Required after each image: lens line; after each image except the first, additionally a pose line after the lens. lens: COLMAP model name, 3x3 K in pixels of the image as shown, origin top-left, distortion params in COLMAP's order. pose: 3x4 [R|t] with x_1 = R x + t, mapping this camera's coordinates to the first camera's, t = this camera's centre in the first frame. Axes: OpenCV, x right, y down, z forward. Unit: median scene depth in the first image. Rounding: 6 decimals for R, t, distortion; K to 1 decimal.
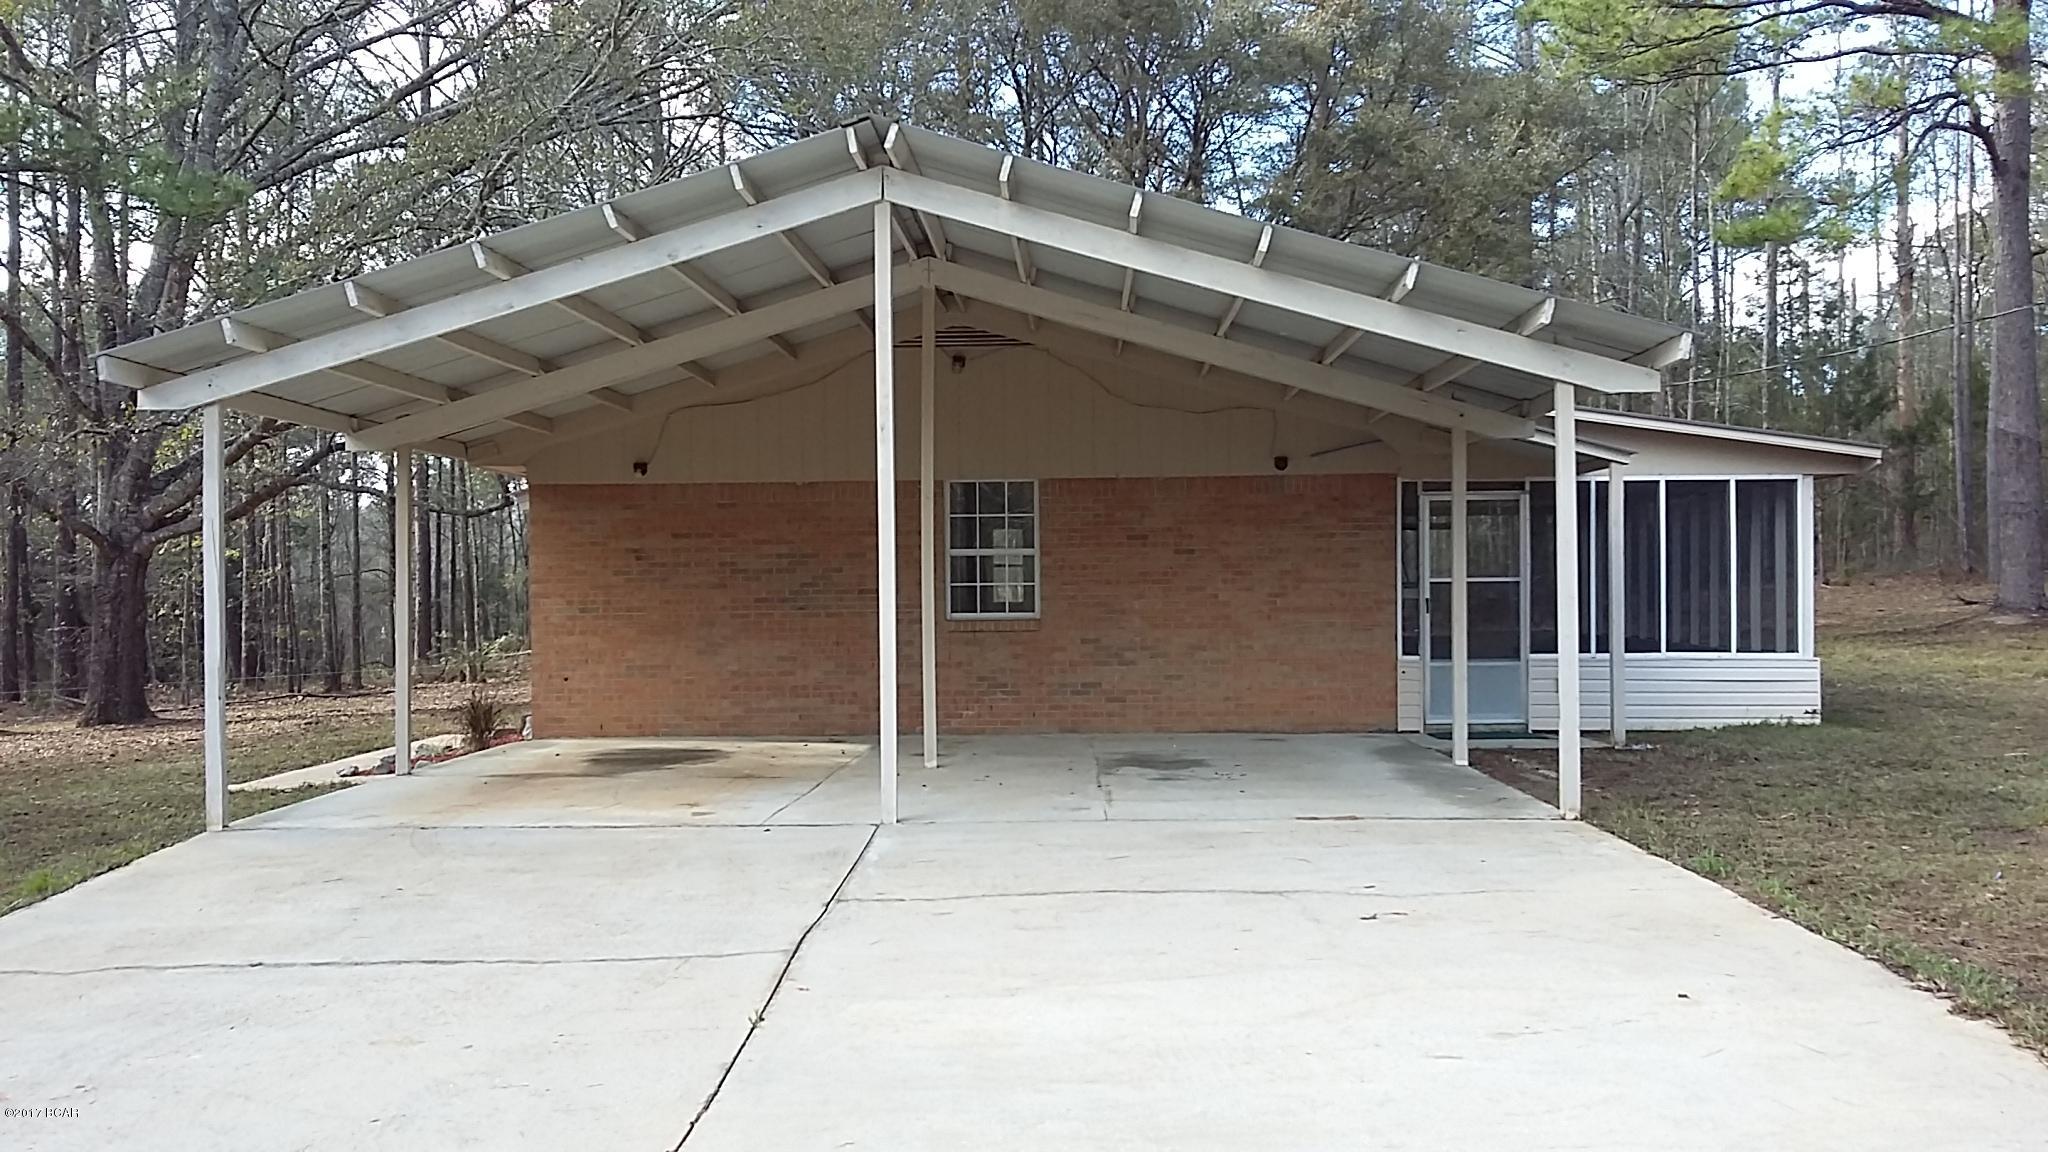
lens RADIAL K [[1908.5, 0, 1022.7], [0, 1908.5, 572.4], [0, 0, 1]] dist [0.084577, 0.000000]
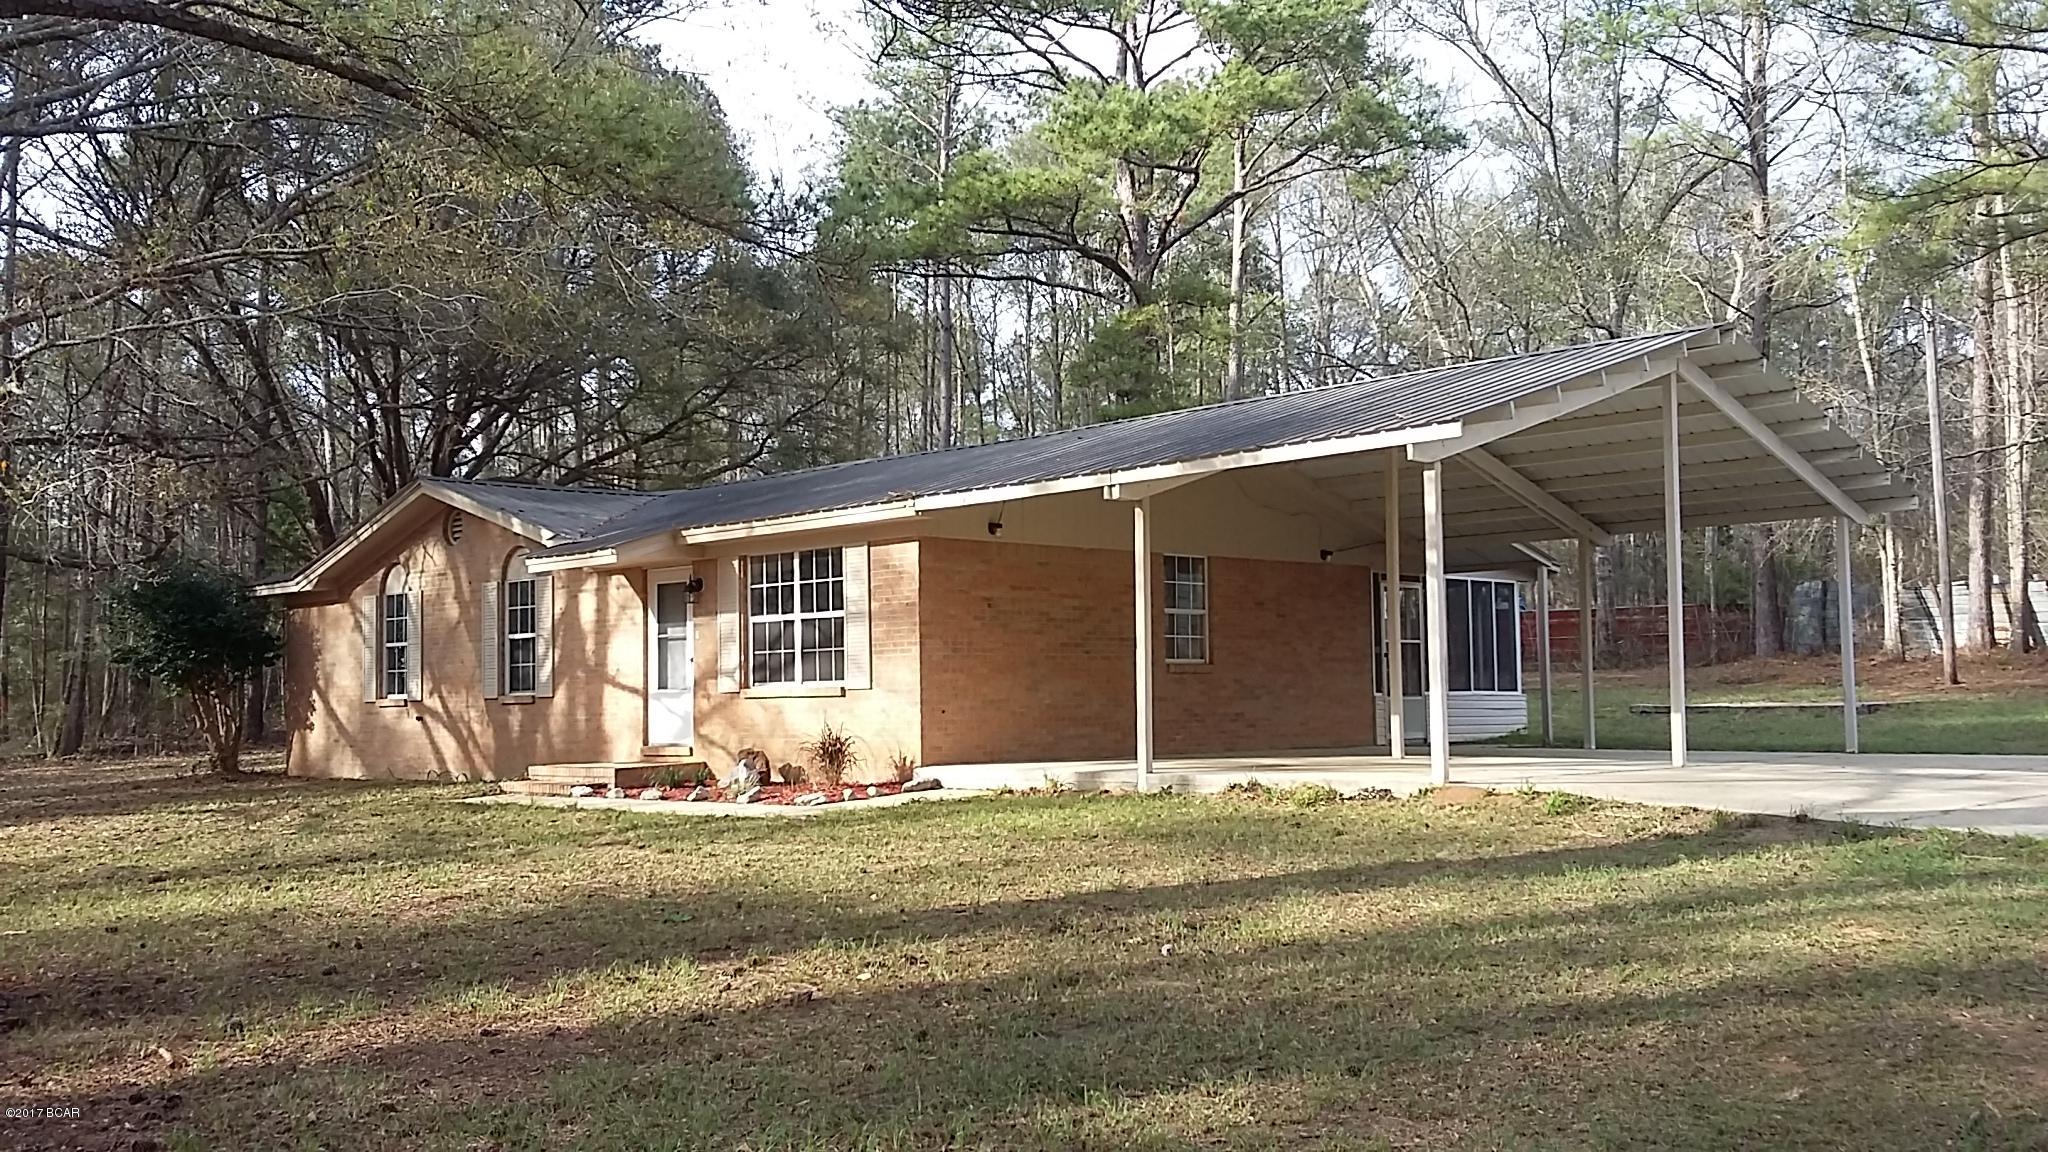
lens RADIAL K [[1908.5, 0, 1024.6], [0, 1908.5, 580.2], [0, 0, 1]] dist [0.084577, 0.000000]
pose [[0.677188, 0.048409, 0.734216, -1.028575], [0.015020, 0.996716, -0.079569, 0.068680], [-0.735656, 0.064911, 0.674237, 0.213709]]
